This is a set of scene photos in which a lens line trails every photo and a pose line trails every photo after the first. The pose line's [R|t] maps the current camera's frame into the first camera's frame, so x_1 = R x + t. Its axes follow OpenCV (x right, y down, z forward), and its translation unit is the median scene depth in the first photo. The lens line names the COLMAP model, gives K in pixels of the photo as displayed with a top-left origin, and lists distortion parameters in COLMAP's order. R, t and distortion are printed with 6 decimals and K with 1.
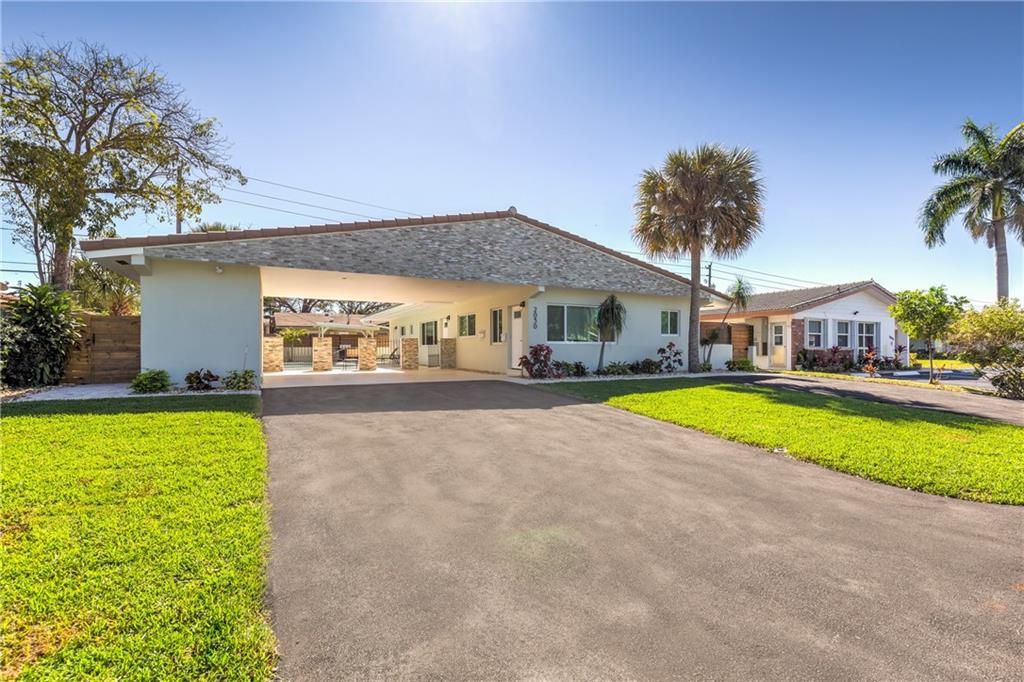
lens RADIAL K [[459.2, 0, 510.8], [0, 459.2, 350.7], [0, 0, 1]] dist [0.000589, 0.000098]
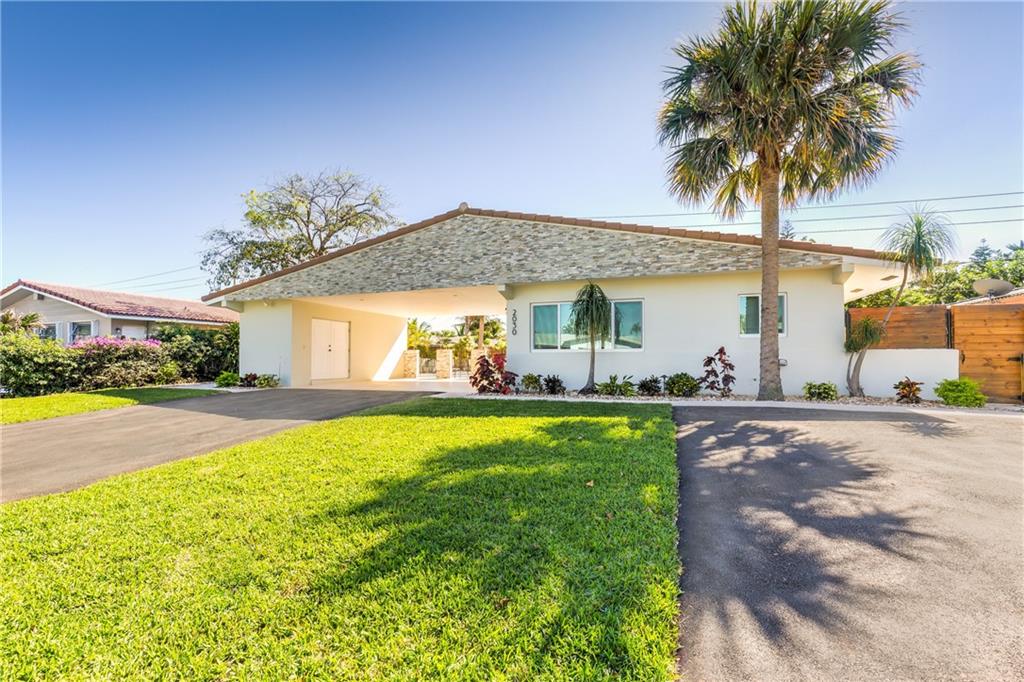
lens RADIAL K [[459.2, 0, 510.8], [0, 459.2, 350.7], [0, 0, 1]] dist [0.000589, 0.000098]
pose [[0.675633, -0.015591, -0.737073, 0.718187], [-0.004599, 0.999668, -0.025361, 0.002772], [0.737224, 0.020524, 0.675337, 0.450491]]
